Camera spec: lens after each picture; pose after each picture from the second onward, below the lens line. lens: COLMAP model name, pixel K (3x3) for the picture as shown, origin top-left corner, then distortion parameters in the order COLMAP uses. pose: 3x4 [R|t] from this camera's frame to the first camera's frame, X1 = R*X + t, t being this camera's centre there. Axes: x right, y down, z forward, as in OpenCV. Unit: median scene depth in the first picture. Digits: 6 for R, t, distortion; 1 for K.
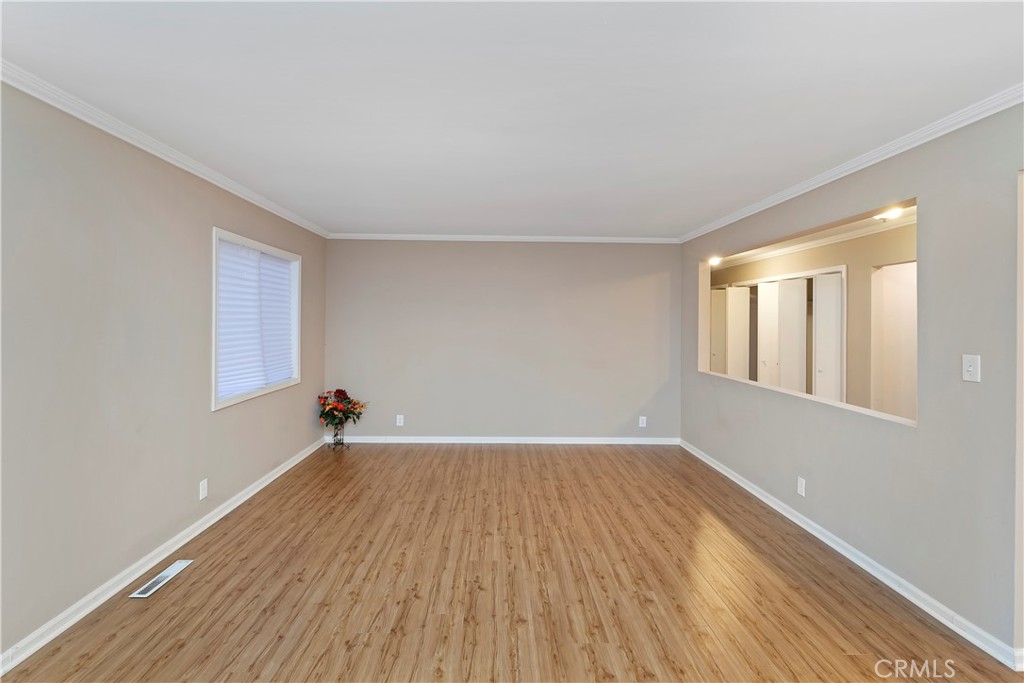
lens RADIAL K [[469.5, 0, 512.9], [0, 469.5, 337.2], [0, 0, 1]] dist [-0.000773, 0.000076]
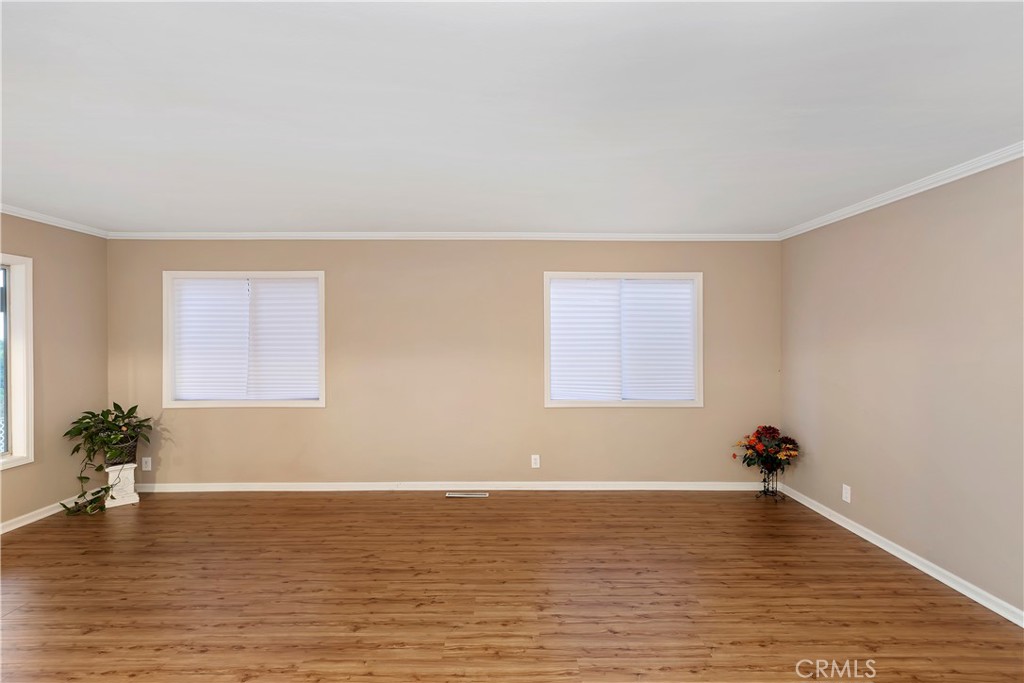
lens RADIAL K [[469.5, 0, 512.9], [0, 469.5, 339.4], [0, 0, 1]] dist [-0.000773, 0.000076]
pose [[-0.009098, -0.004679, -0.999948, 0.766905], [-0.041051, 0.999148, -0.004302, -0.028356], [0.999116, 0.041009, -0.009283, 0.972824]]
